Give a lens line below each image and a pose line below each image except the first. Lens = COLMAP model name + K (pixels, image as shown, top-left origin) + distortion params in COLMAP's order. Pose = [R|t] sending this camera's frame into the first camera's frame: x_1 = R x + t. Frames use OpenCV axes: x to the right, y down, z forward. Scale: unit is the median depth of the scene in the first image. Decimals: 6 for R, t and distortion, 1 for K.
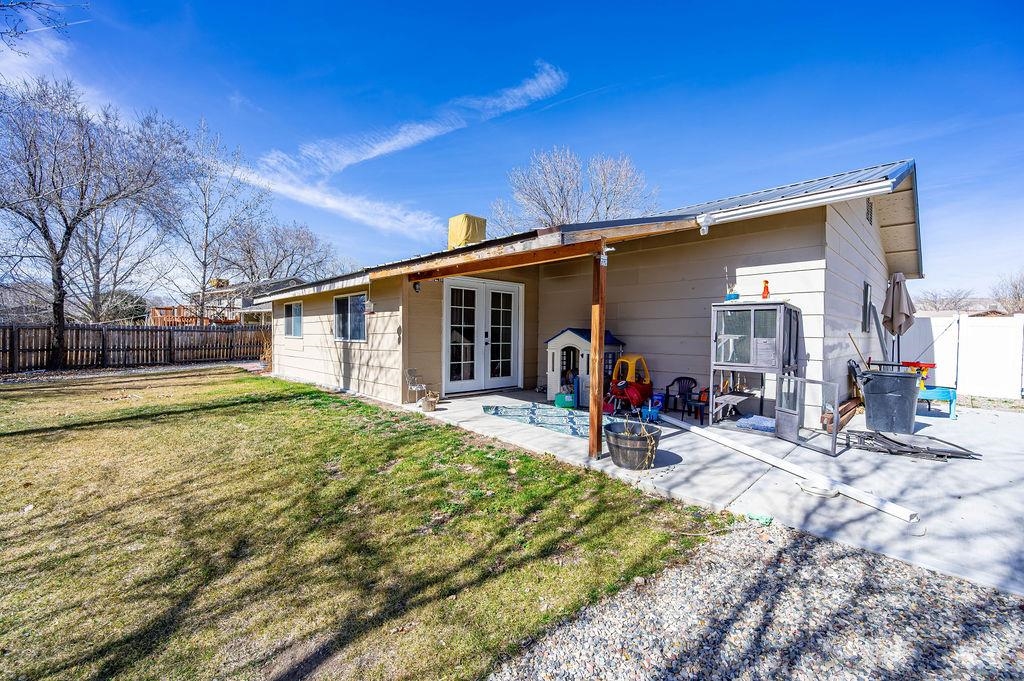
lens RADIAL K [[418.6, 0, 507.8], [0, 418.6, 337.6], [0, 0, 1]] dist [-0.000427, 0.008143]
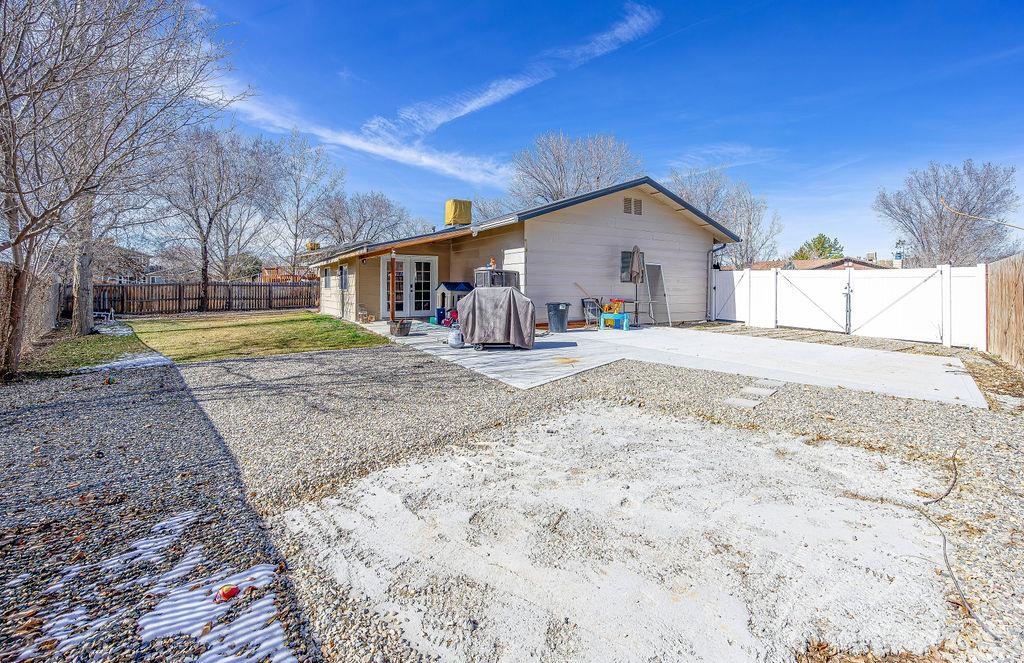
lens RADIAL K [[427.9, 0, 528.8], [0, 427.9, 274.9], [0, 0, 1]] dist [0.000495, -0.000087]
pose [[0.986018, -0.016117, -0.165855, 0.332867], [0.010991, 0.999434, -0.031779, 0.003867], [0.166273, 0.029512, 0.985638, -0.313799]]
